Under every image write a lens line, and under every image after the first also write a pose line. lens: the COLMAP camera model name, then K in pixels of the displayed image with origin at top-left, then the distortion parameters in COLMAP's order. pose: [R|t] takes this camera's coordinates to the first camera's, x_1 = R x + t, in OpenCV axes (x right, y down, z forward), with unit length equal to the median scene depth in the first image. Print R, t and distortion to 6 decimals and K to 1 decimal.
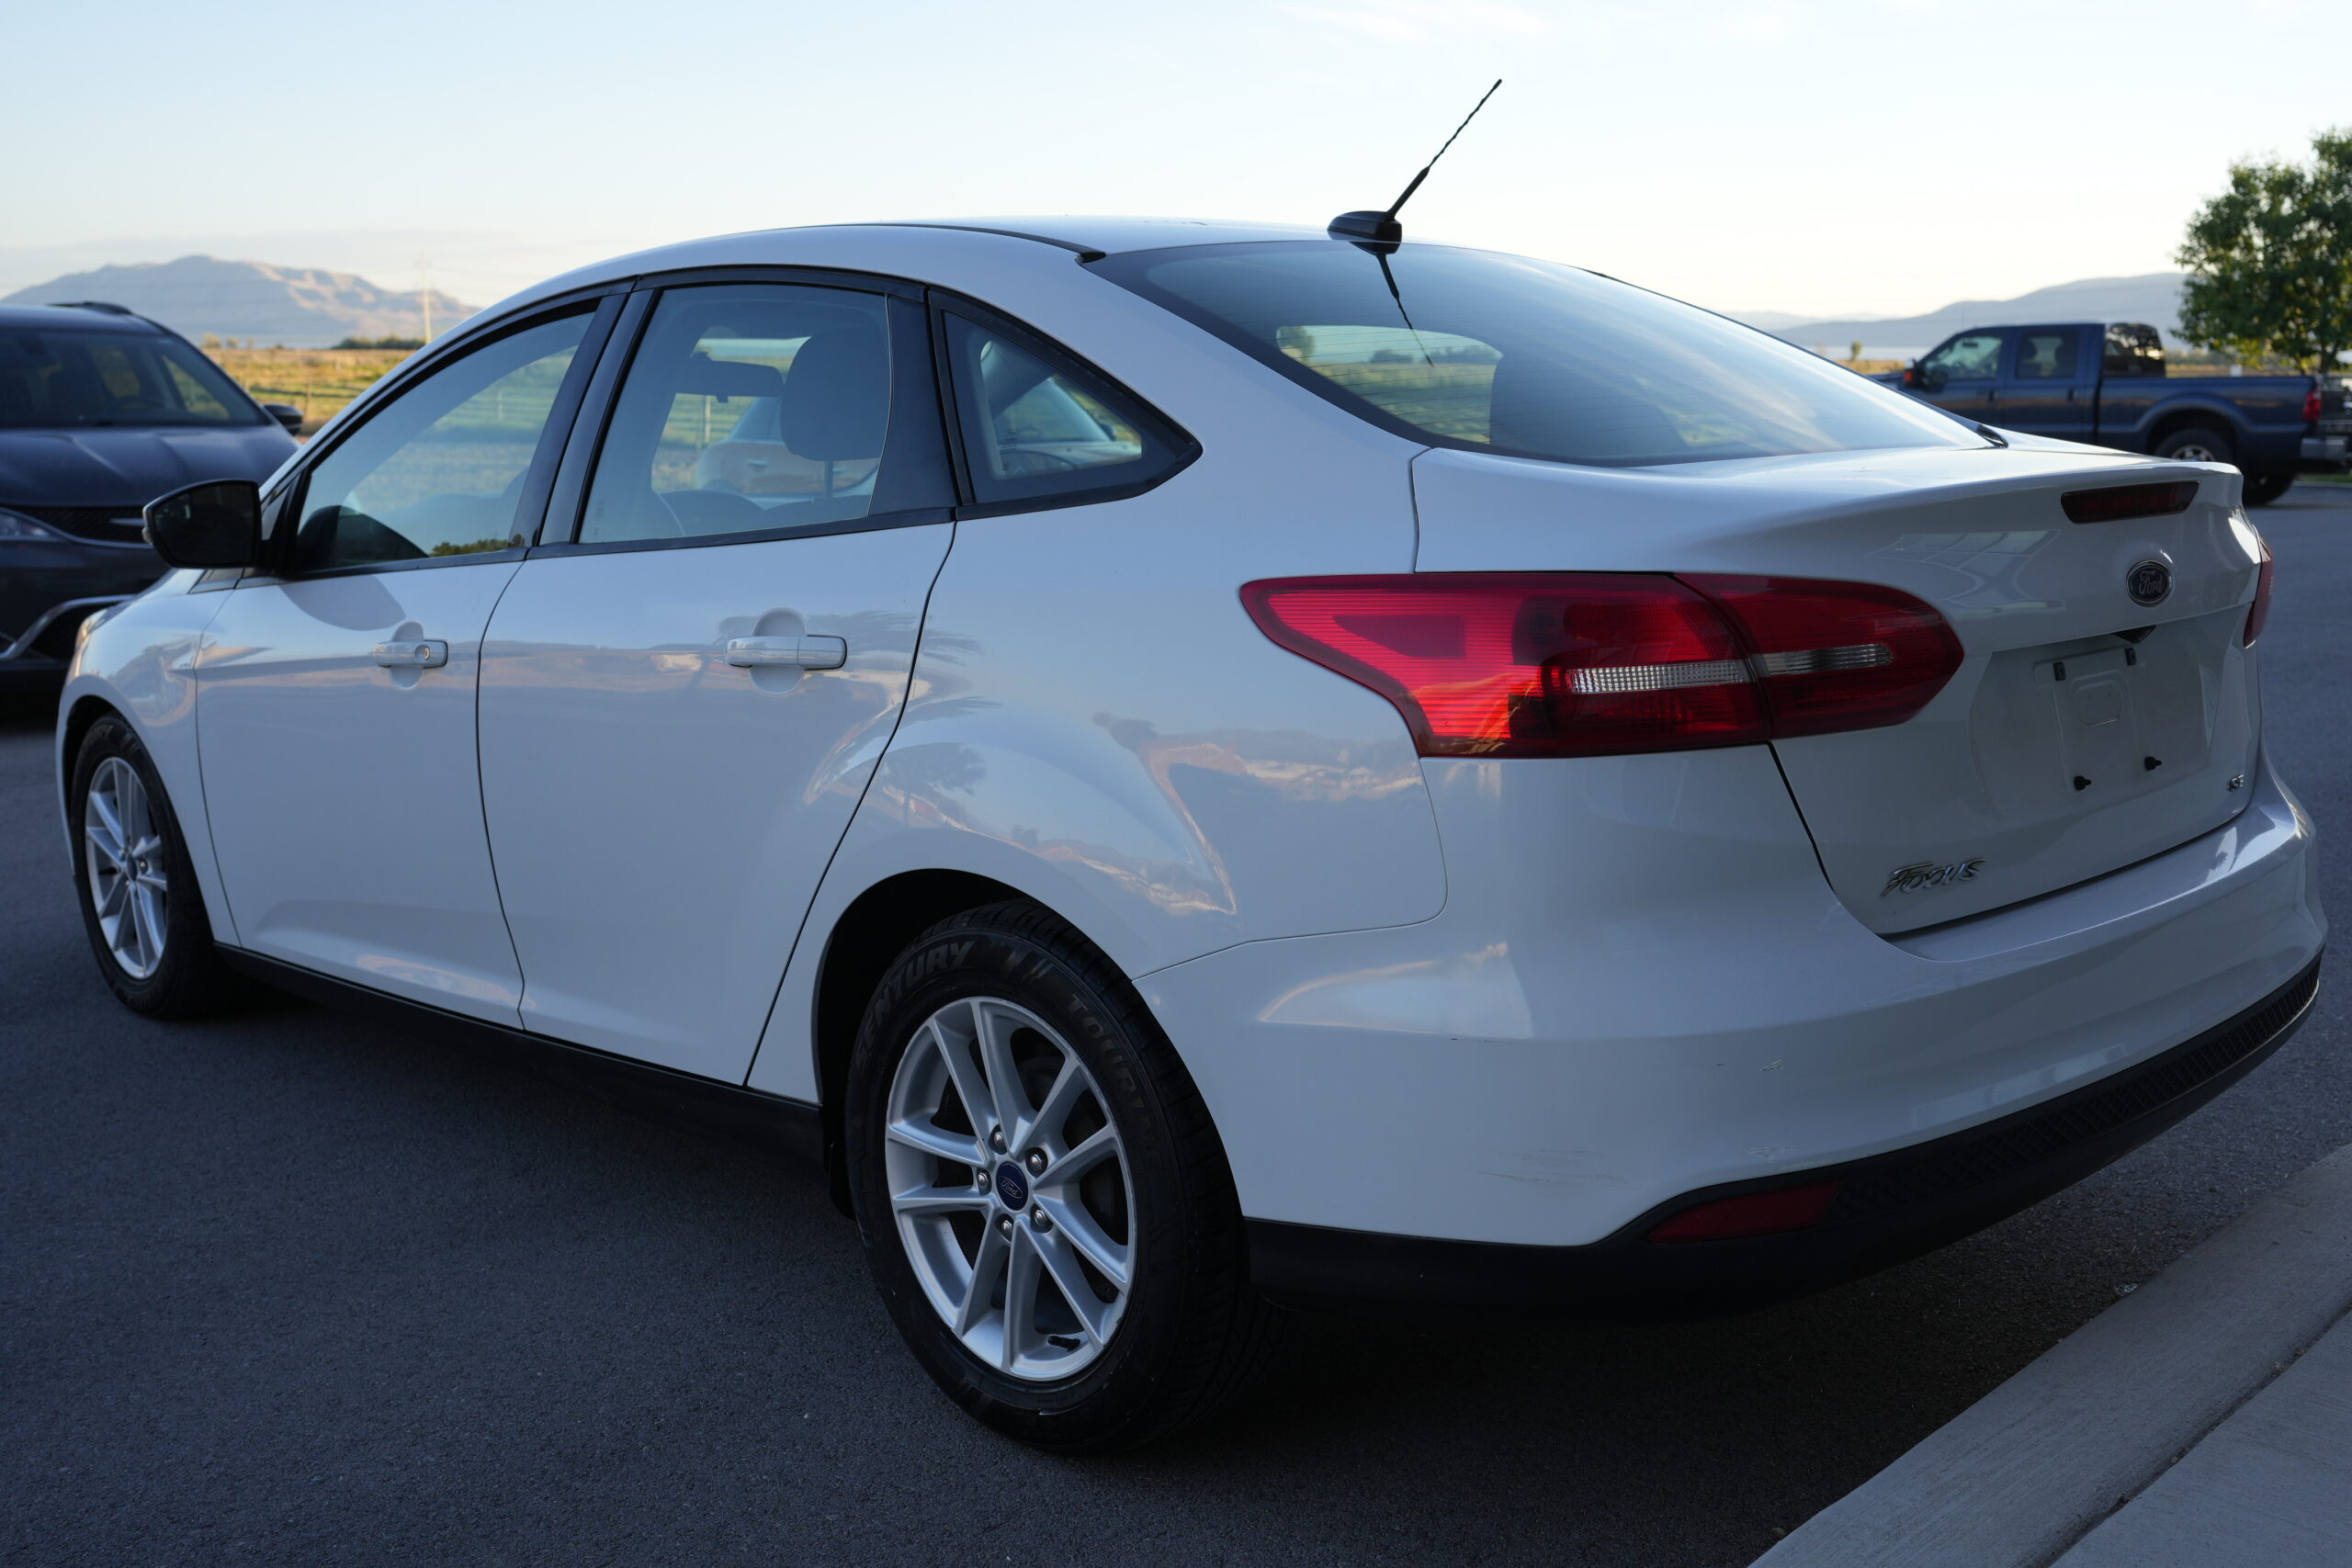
lens RADIAL K [[2286.1, 0, 1172.1], [0, 2286.1, 789.6], [0, 0, 1]] dist [0.003971, 0.000000]
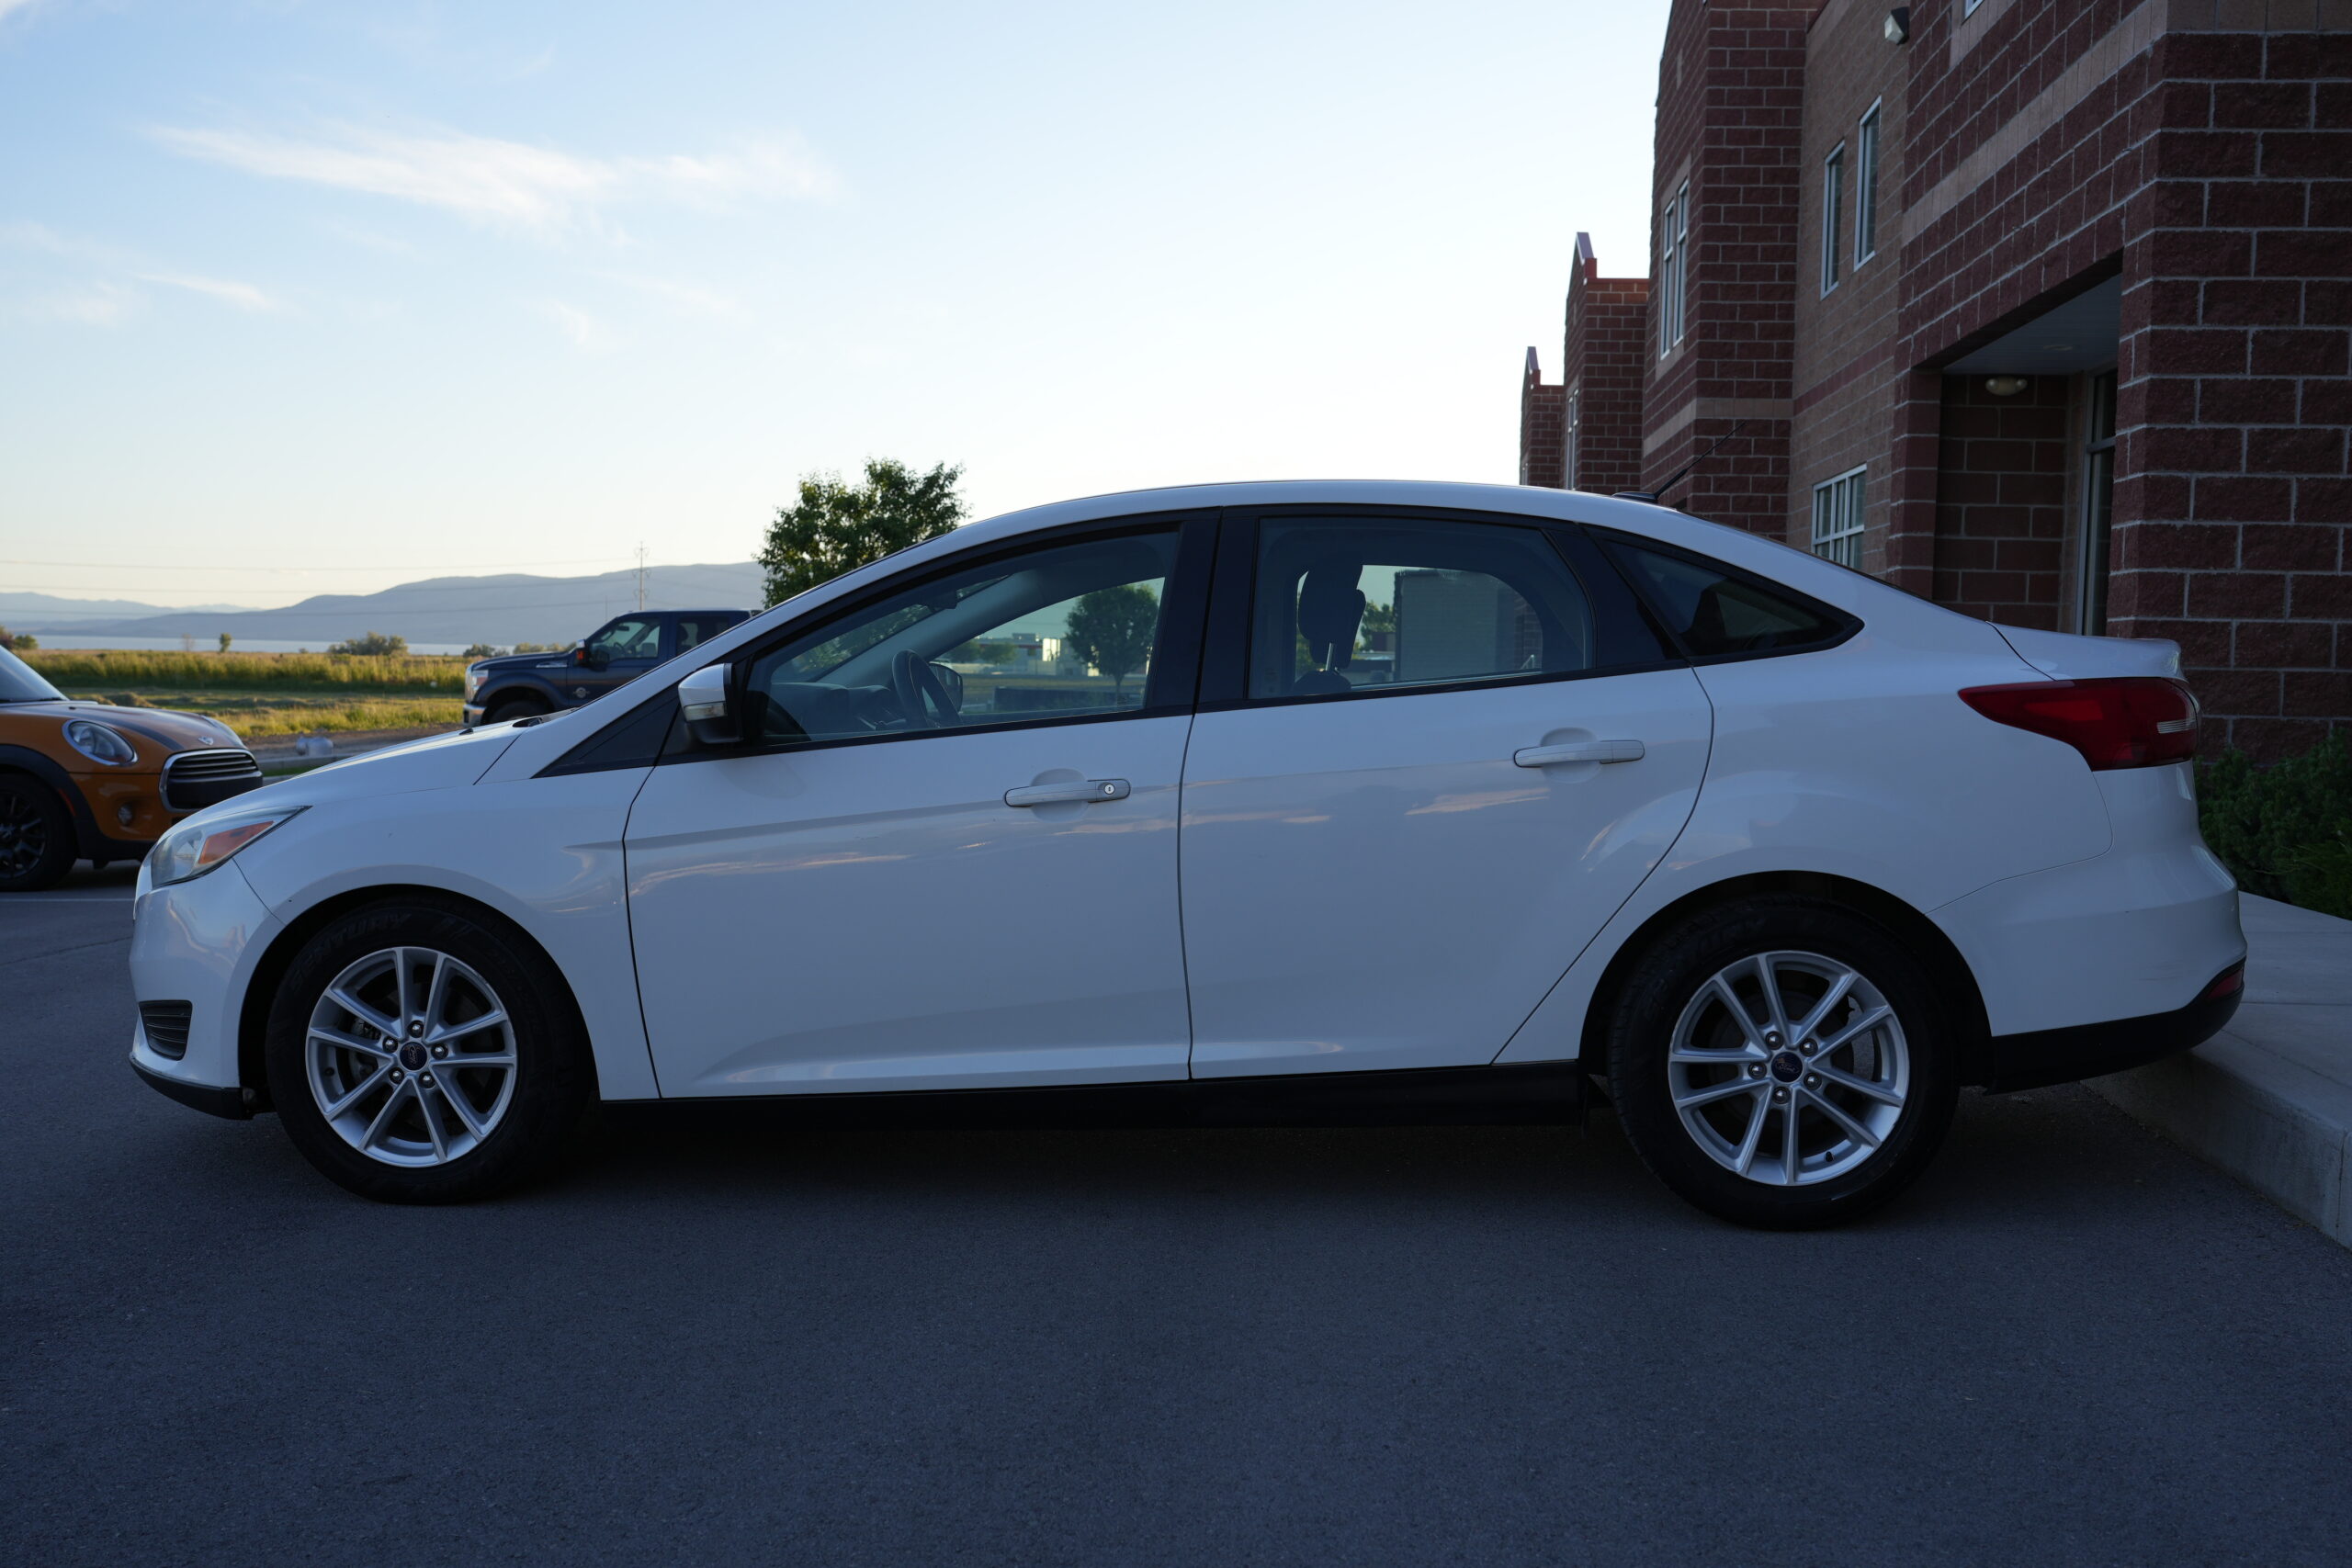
lens RADIAL K [[2286.1, 0, 1171.1], [0, 2286.1, 775.9], [0, 0, 1]] dist [0.003971, 0.000000]
pose [[0.765791, -0.025598, 0.642580, -0.824577], [0.110593, 0.989563, -0.092378, 0.039768], [-0.633509, 0.141808, 0.760629, 0.006277]]
